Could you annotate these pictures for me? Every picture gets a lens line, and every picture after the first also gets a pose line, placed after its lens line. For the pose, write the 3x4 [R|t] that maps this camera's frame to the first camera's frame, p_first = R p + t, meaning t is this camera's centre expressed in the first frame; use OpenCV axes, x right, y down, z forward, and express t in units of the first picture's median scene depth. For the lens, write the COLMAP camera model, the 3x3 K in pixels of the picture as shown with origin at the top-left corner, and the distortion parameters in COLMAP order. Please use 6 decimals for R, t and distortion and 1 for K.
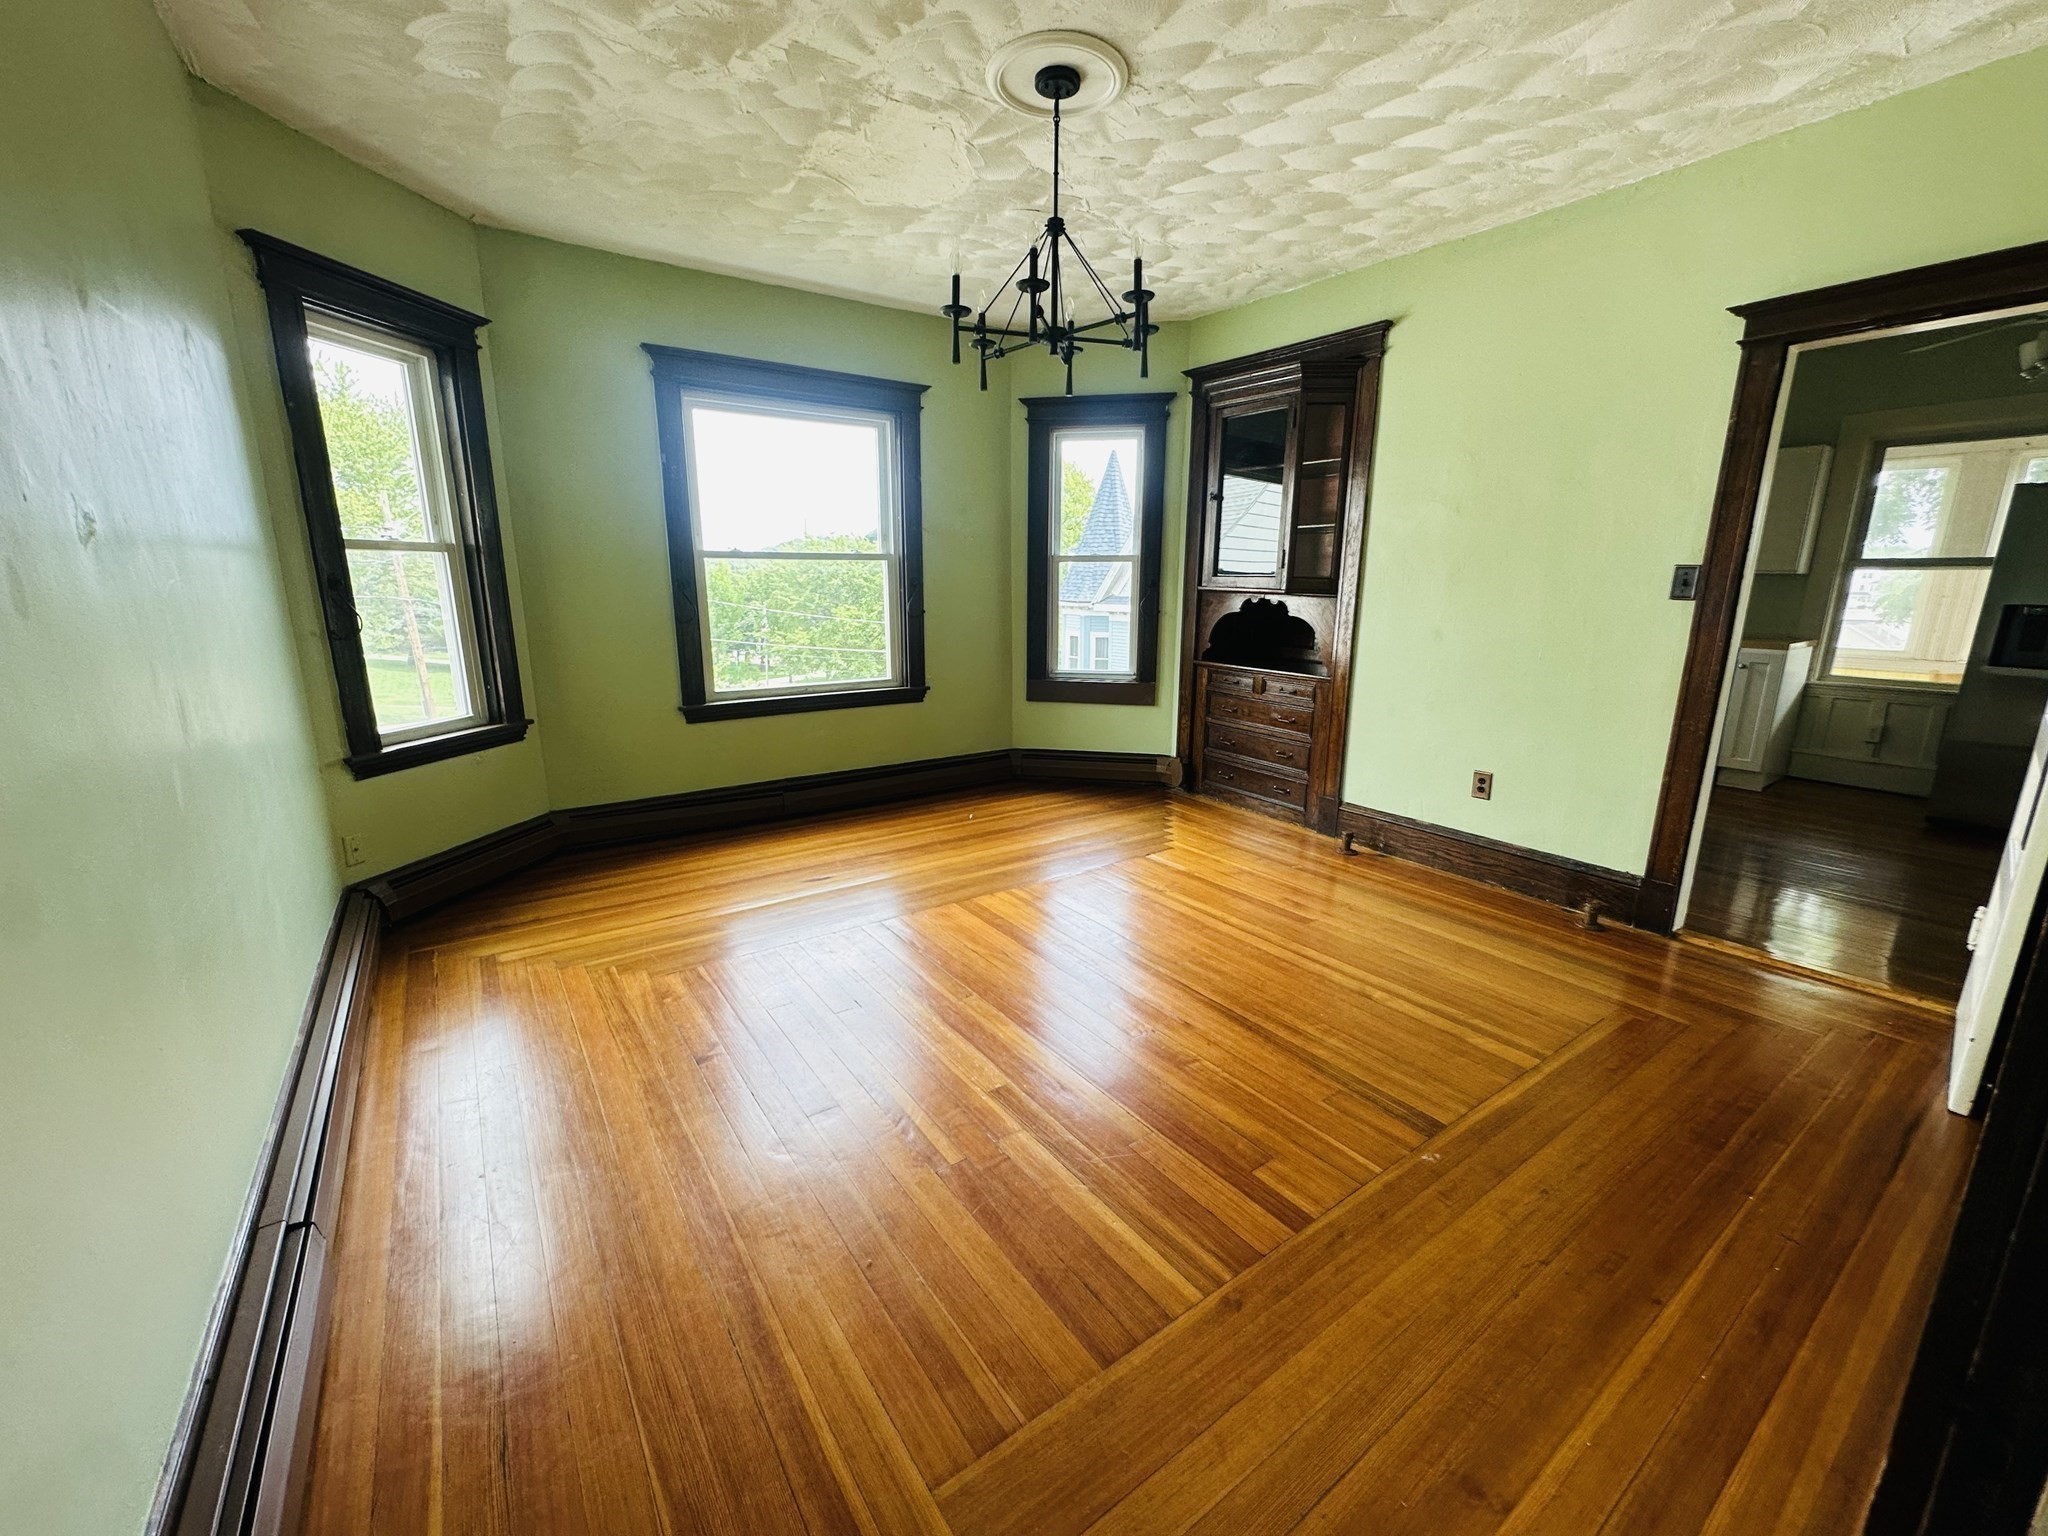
lens RADIAL K [[819.8, 0, 1014.5], [0, 819.8, 770.7], [0, 0, 1]] dist [-0.002810, 0.001104]
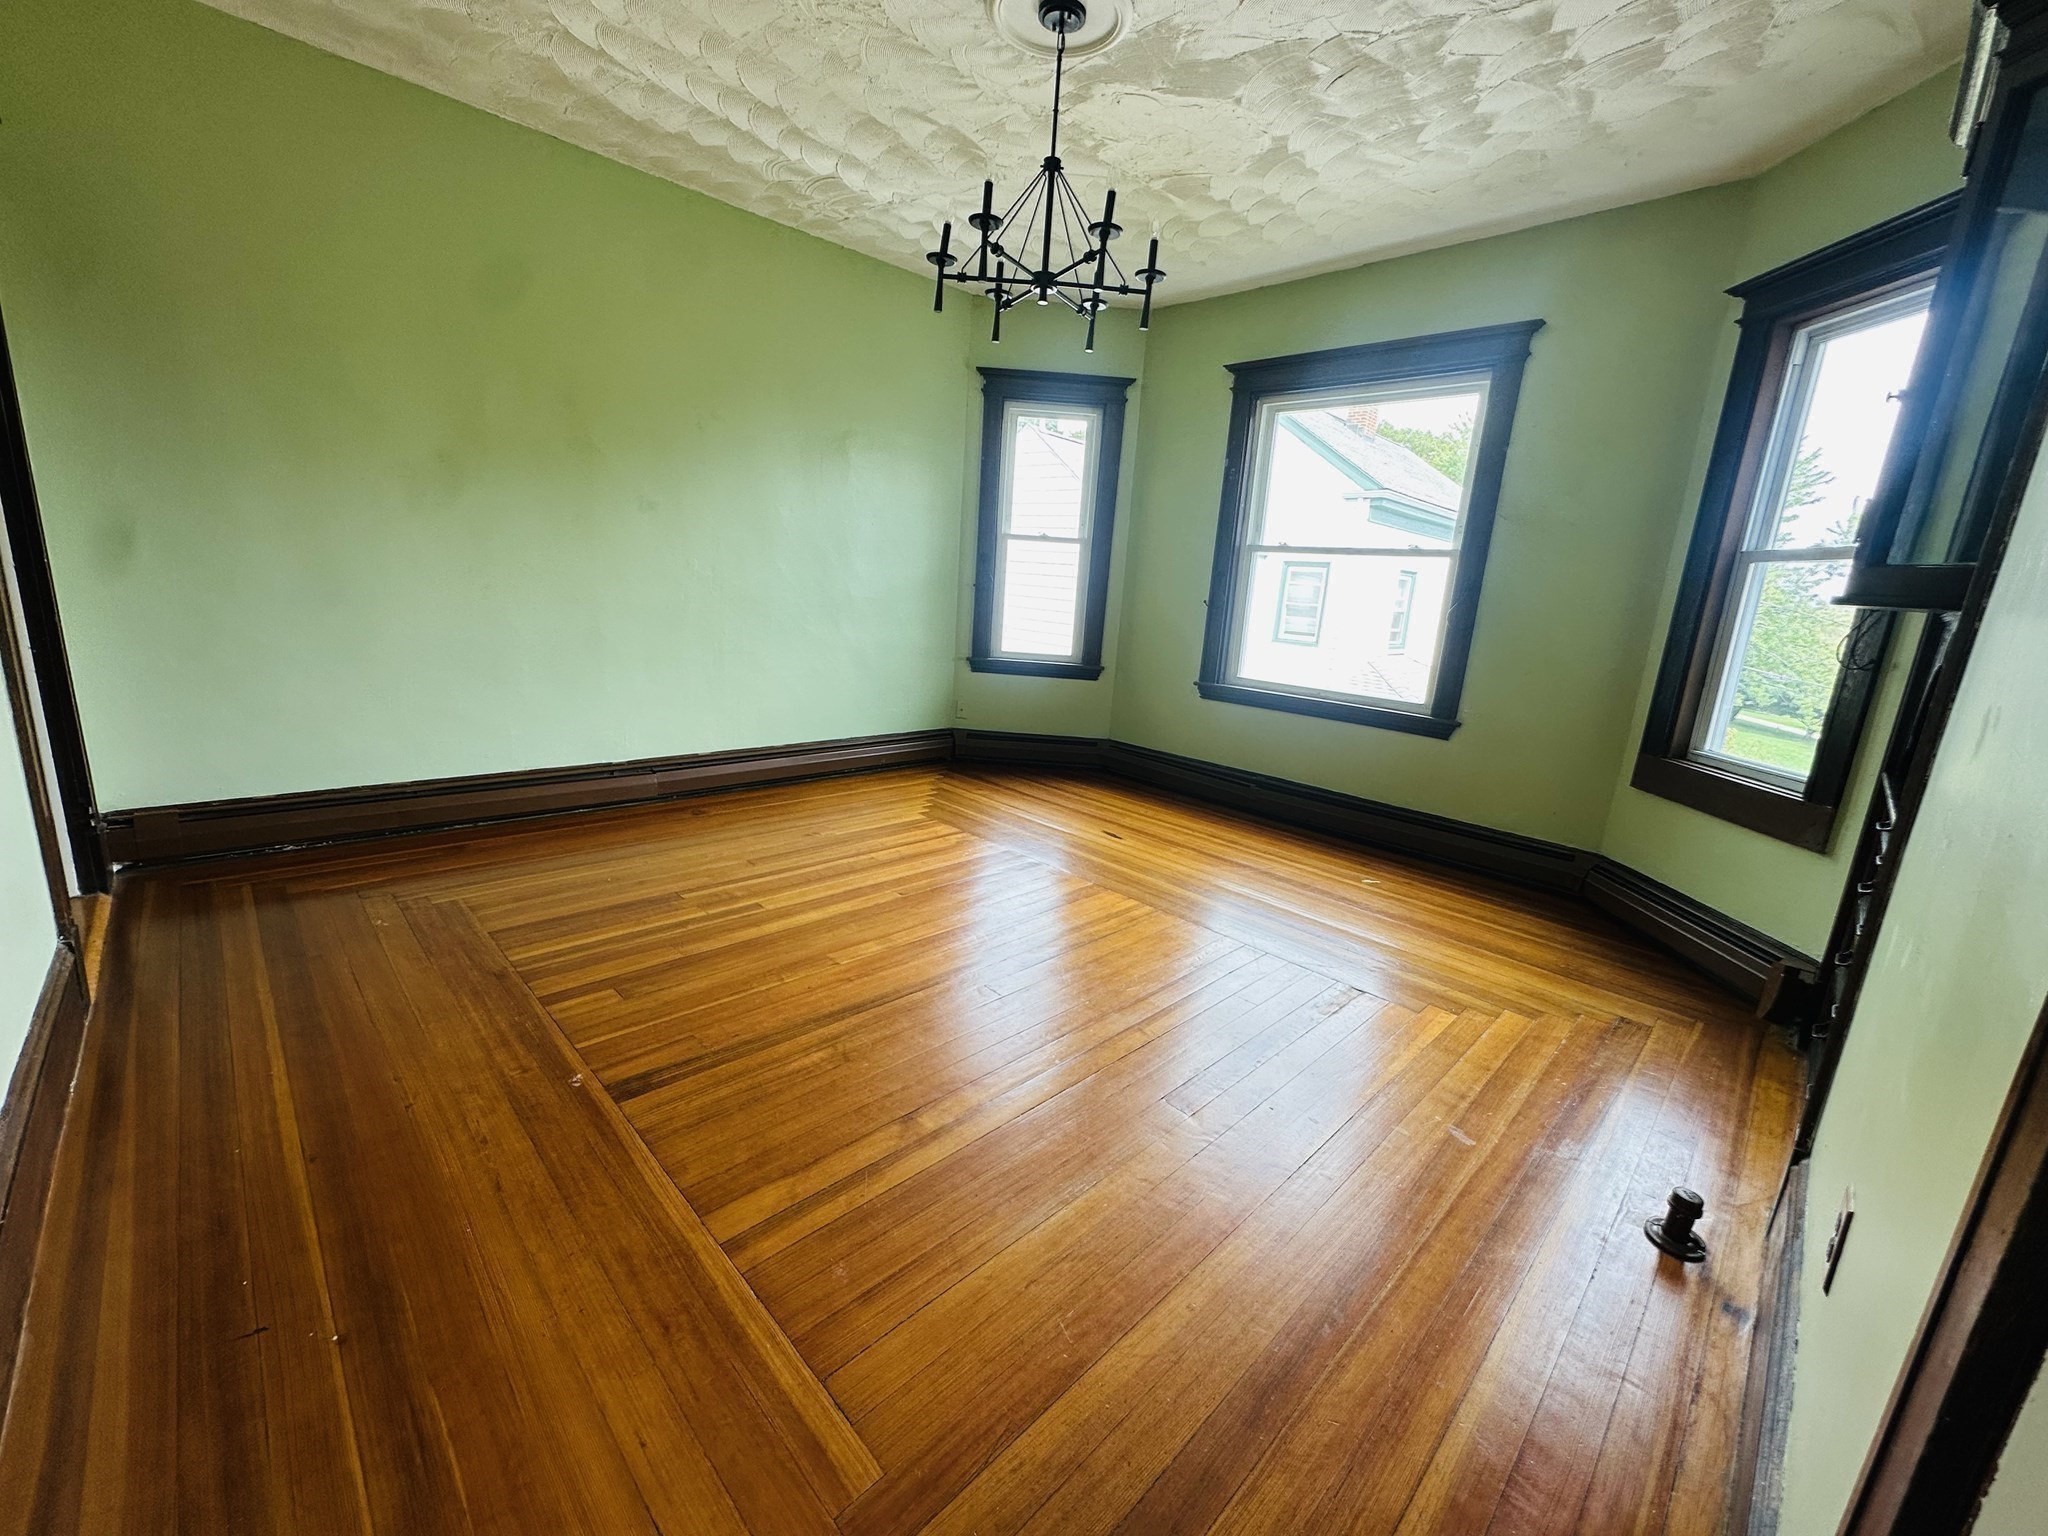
lens RADIAL K [[819.8, 0, 1036.0], [0, 819.8, 776.3], [0, 0, 1]] dist [-0.002810, 0.001104]
pose [[0.180508, 0.238912, -0.954116, 1.004053], [-0.289888, 0.939885, 0.180505, -0.142403], [0.939884, 0.244004, 0.238914, 0.823084]]
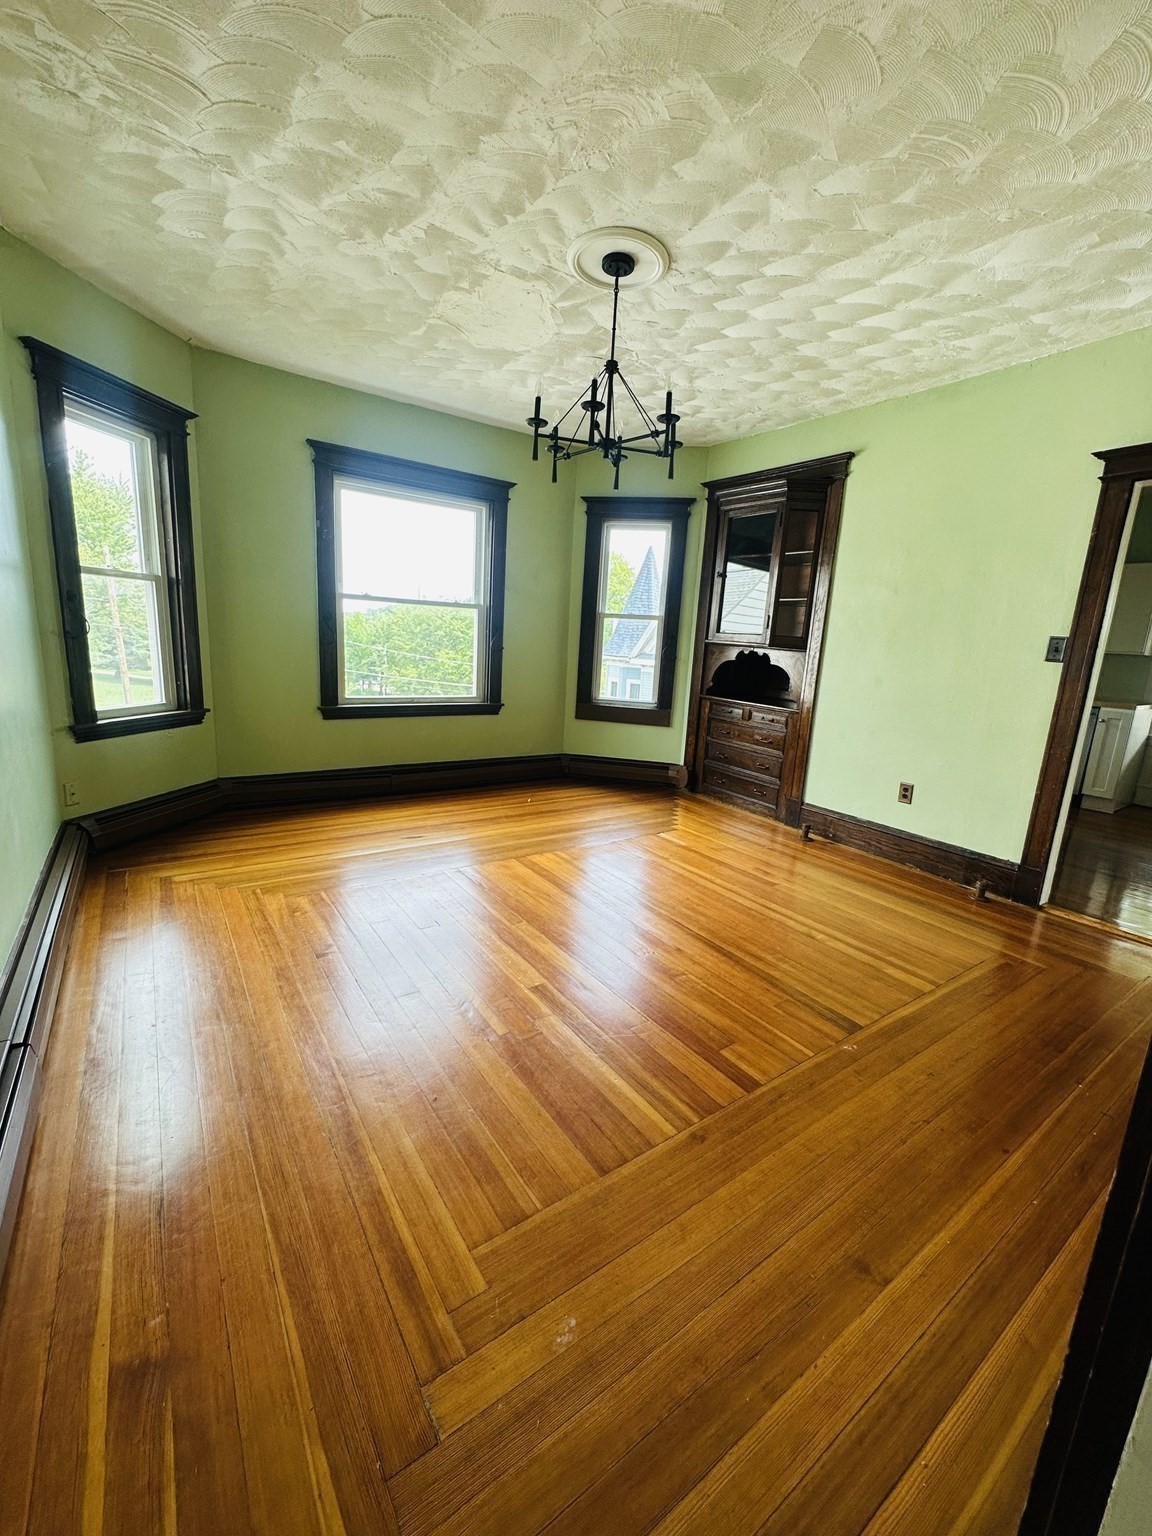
lens RADIAL K [[614.9, 0, 570.0], [0, 614.9, 768.4], [0, 0, 1]] dist [-0.002810, 0.001104]
pose [[0.998644, 0.051712, 0.005988, 0.007655], [-0.051565, 0.998416, -0.022509, 0.037469], [-0.007142, 0.022170, 0.999729, -0.022263]]
